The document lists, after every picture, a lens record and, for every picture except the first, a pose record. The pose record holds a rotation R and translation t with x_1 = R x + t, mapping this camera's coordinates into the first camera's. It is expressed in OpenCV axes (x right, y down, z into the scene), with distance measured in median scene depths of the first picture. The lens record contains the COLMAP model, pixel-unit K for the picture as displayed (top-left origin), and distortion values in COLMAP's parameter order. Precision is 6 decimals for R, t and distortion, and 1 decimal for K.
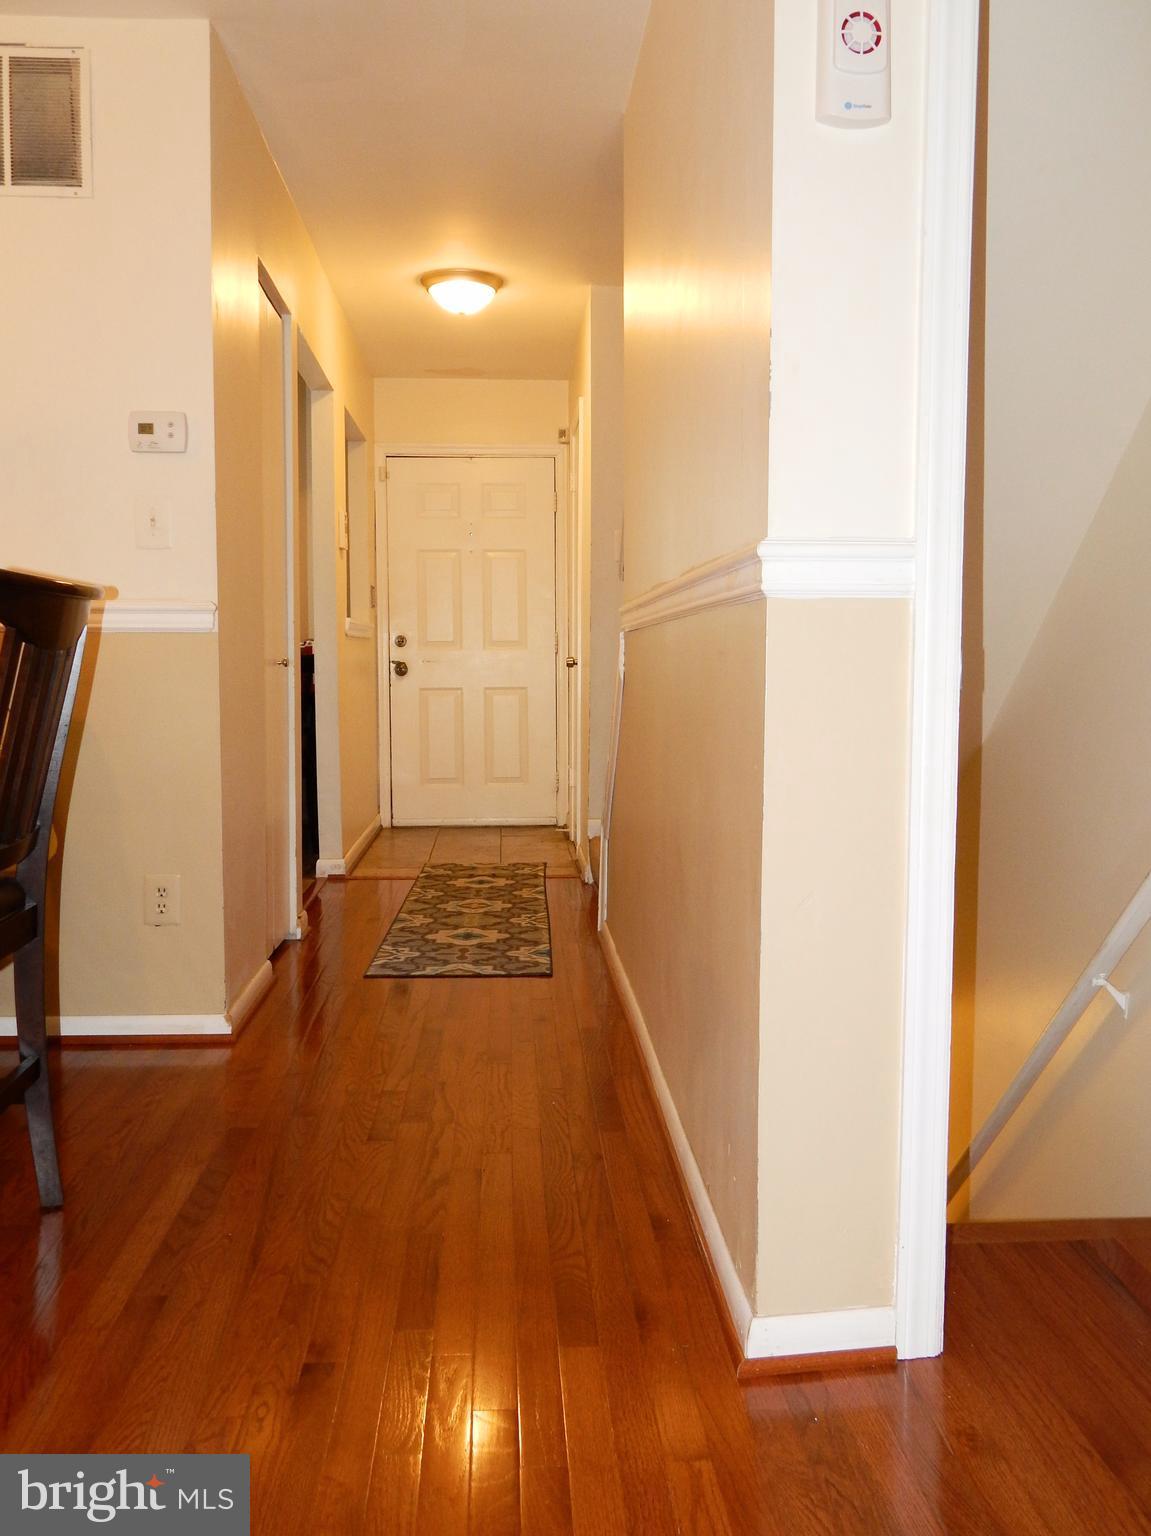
lens RADIAL K [[1255.6, 0, 575.5], [0, 1255.6, 768.0], [0, 0, 1]] dist [-0.009269, -0.008540]
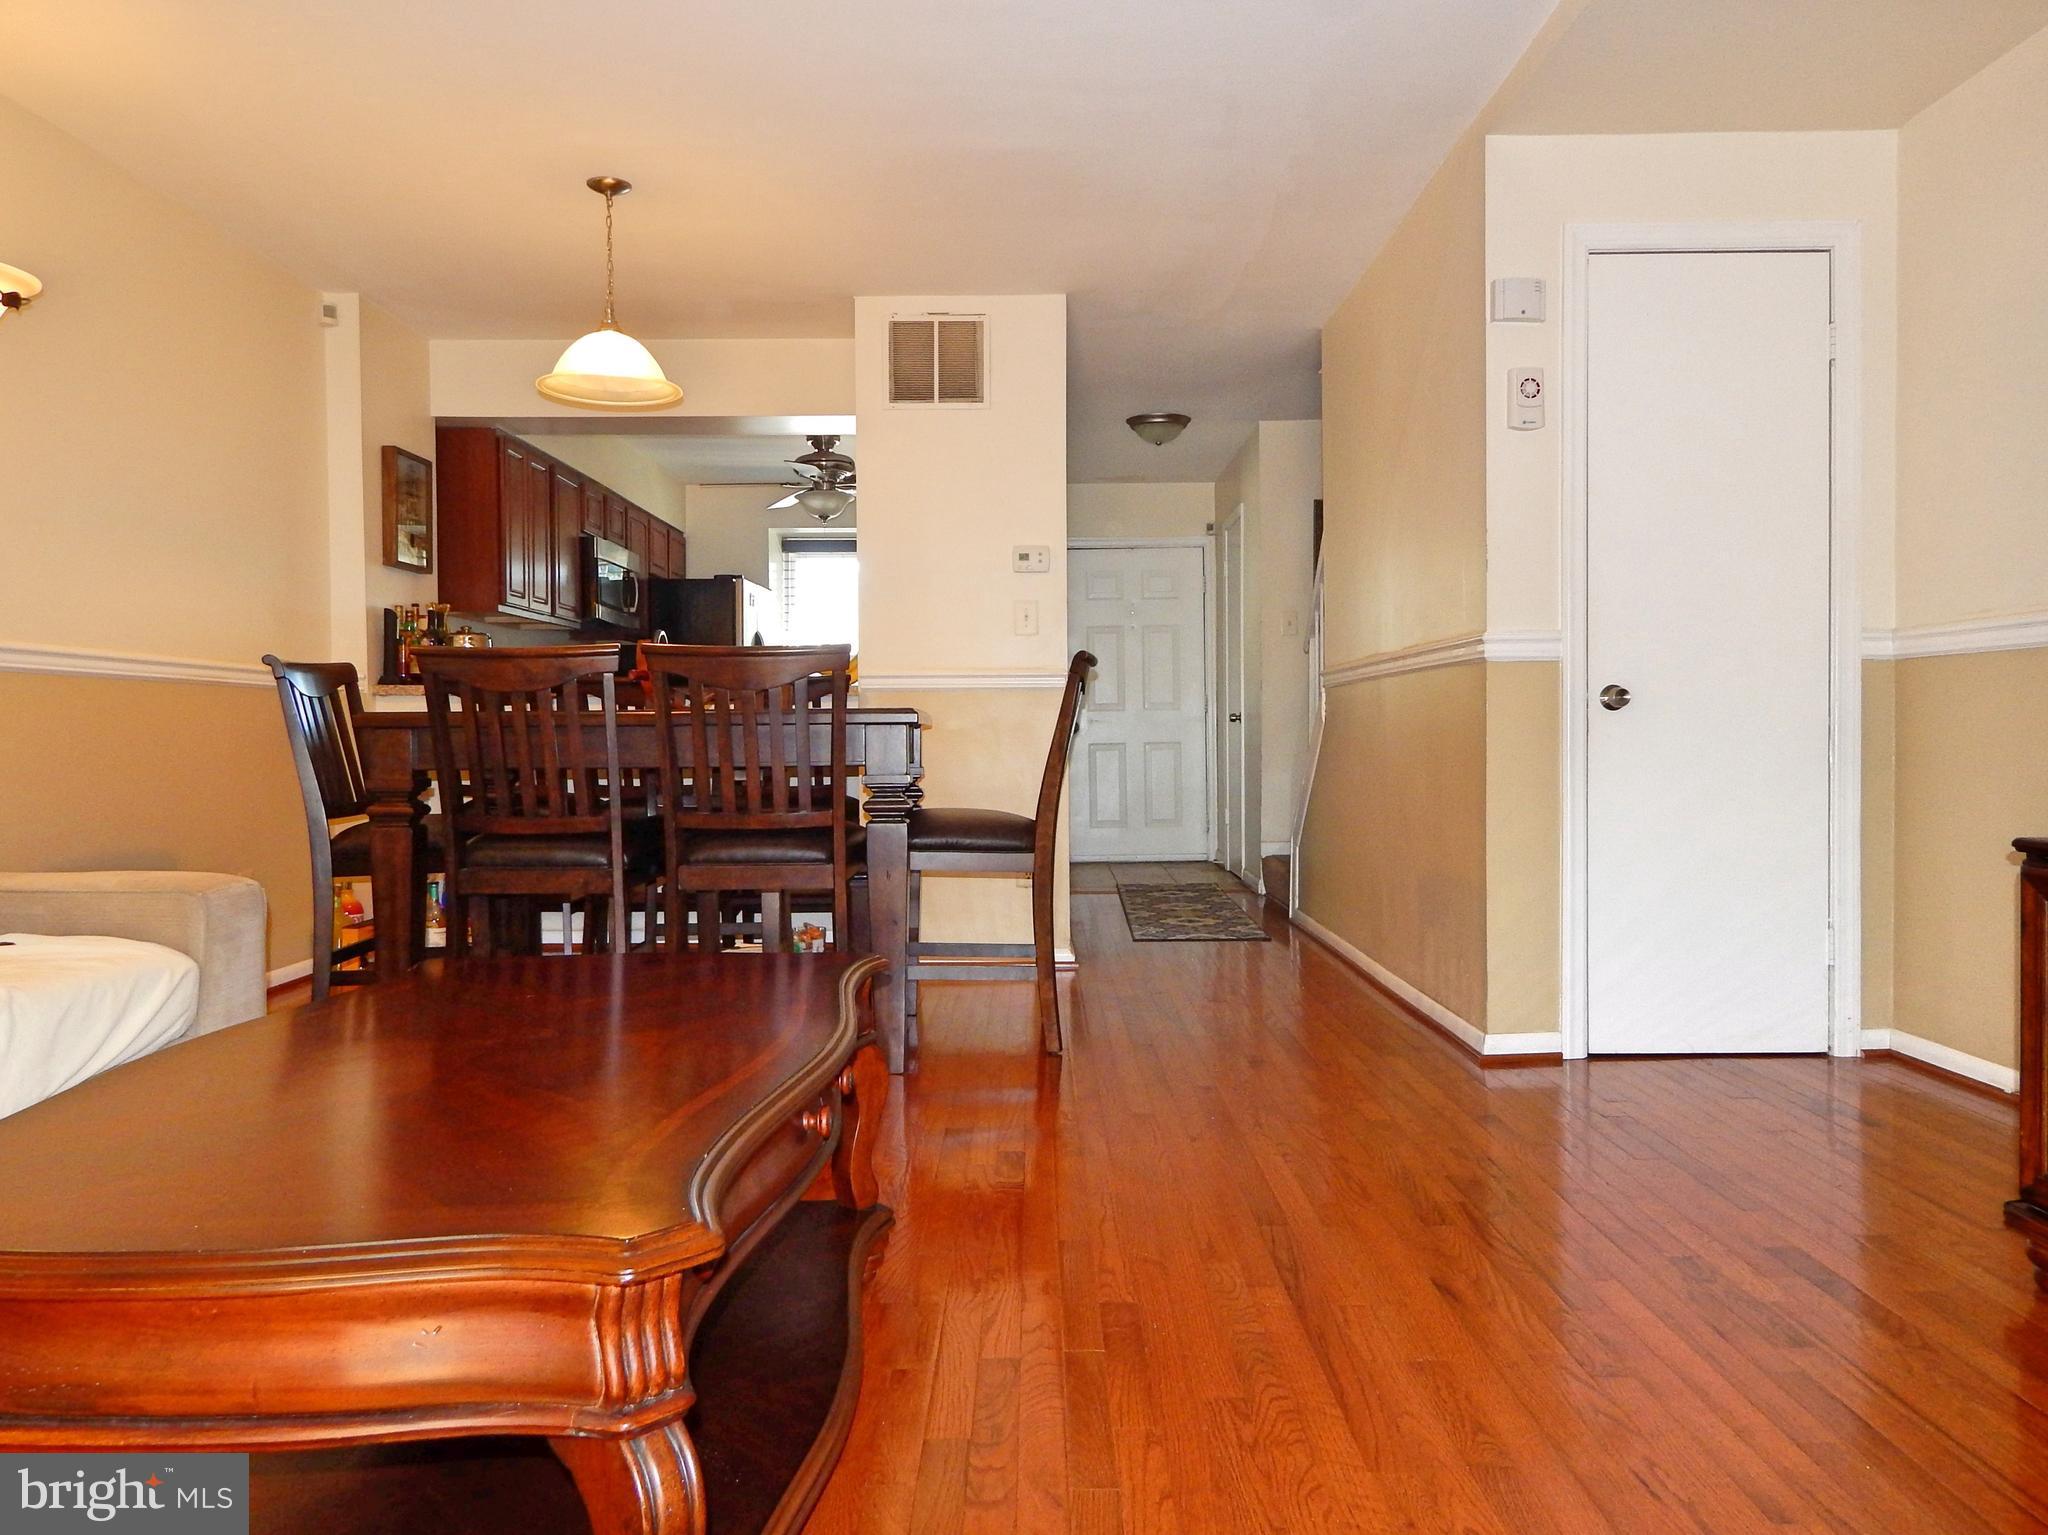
lens RADIAL K [[1391.2, 0, 1024.0], [0, 1391.2, 767.5], [0, 0, 1]] dist [-0.002291, -0.001598]
pose [[0.998213, -0.009708, -0.058956, -0.246847], [0.005981, 0.997992, -0.063057, 0.092244], [0.059450, 0.062591, 0.996267, -0.674743]]
